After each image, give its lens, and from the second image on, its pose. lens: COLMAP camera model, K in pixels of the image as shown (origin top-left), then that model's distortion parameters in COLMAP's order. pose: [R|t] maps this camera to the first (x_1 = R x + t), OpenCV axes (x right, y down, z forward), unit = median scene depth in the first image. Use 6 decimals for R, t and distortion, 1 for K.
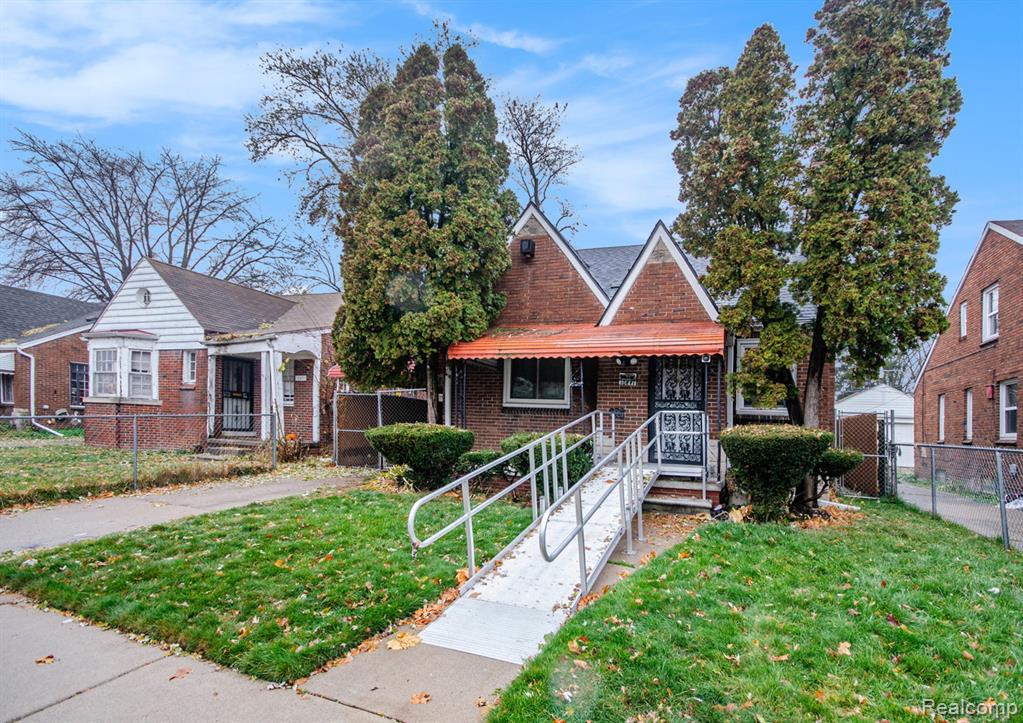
lens RADIAL K [[483.7, 0, 530.5], [0, 483.7, 396.4], [0, 0, 1]] dist [0.019988, 0.000212]
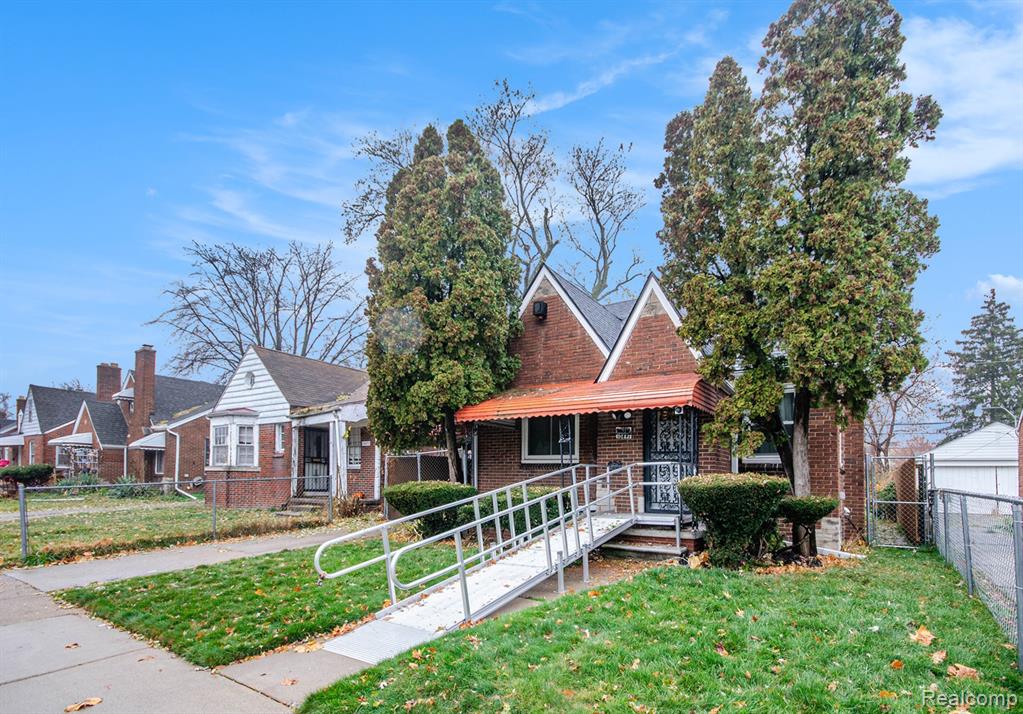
lens RADIAL K [[484.3, 0, 546.0], [0, 484.3, 483.9], [0, 0, 1]] dist [-0.011575, 0.018010]
pose [[0.982337, -0.025306, -0.185401, 0.218039], [0.037501, 0.997336, 0.062566, 0.001882], [0.183324, -0.068413, 0.980669, -0.046293]]
